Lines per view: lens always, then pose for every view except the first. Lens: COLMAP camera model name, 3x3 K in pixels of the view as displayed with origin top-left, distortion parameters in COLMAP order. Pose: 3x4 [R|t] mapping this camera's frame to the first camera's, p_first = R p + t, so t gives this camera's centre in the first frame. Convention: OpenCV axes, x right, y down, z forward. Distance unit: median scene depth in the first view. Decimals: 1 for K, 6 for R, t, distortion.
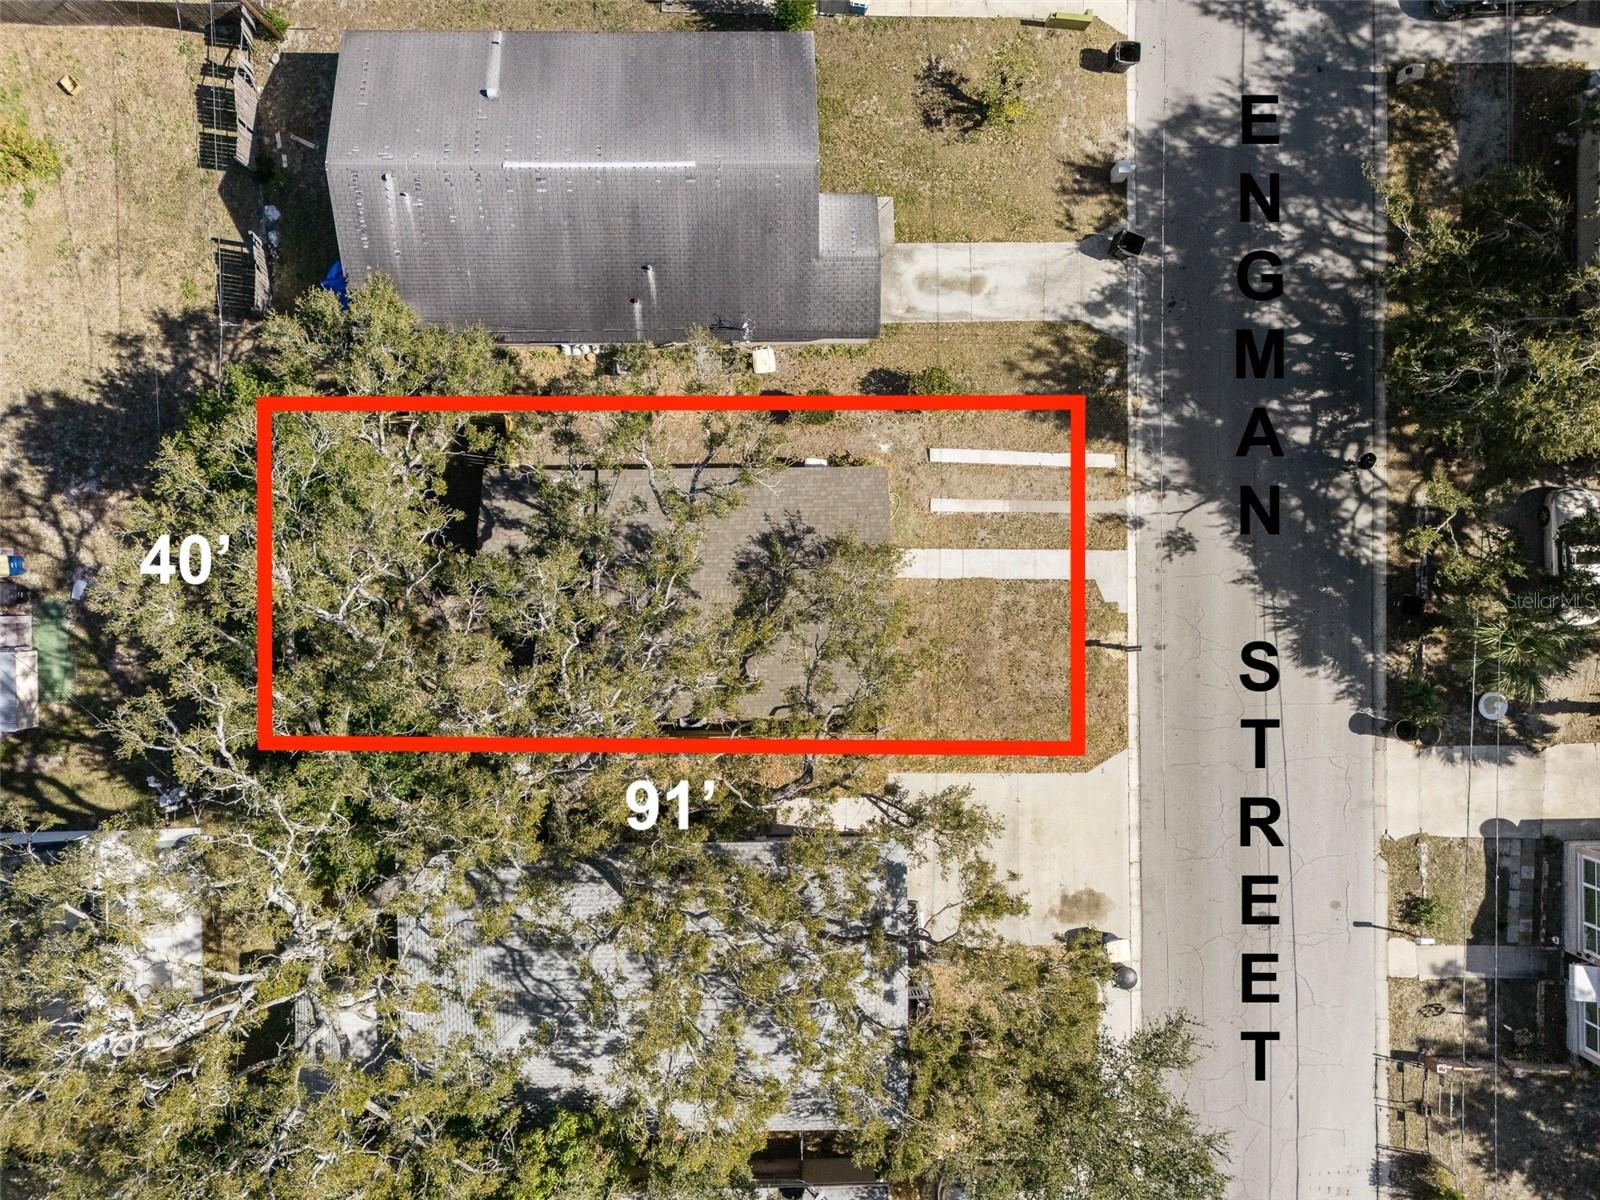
lens RADIAL K [[1127.8, 0, 806.5], [0, 1127.8, 597.7], [0, 0, 1]] dist [-0.011519, -0.003778]
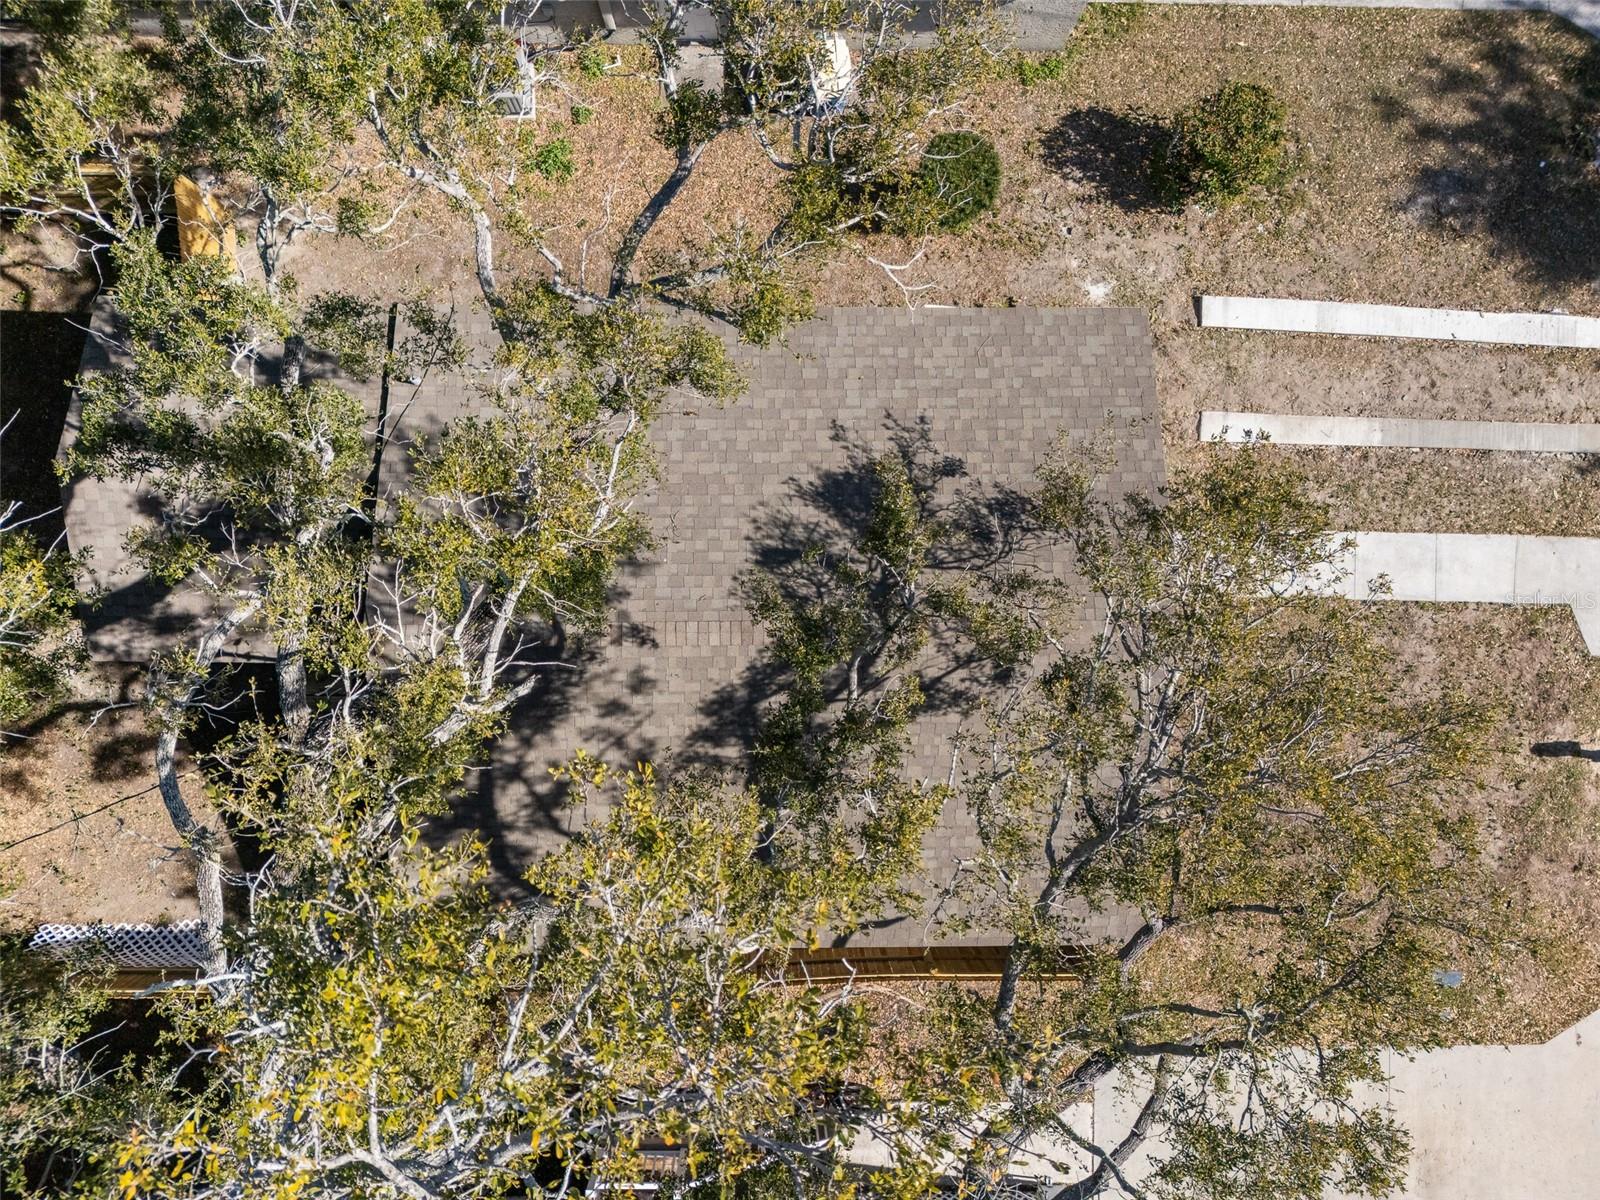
lens RADIAL K [[1127.8, 0, 793.1], [0, 1127.8, 599.2], [0, 0, 1]] dist [-0.011519, -0.003778]
pose [[0.999912, 0.009038, -0.009711, -0.041405], [-0.009176, 0.999855, -0.014335, -0.008943], [0.009580, 0.014423, 0.999850, 0.570353]]
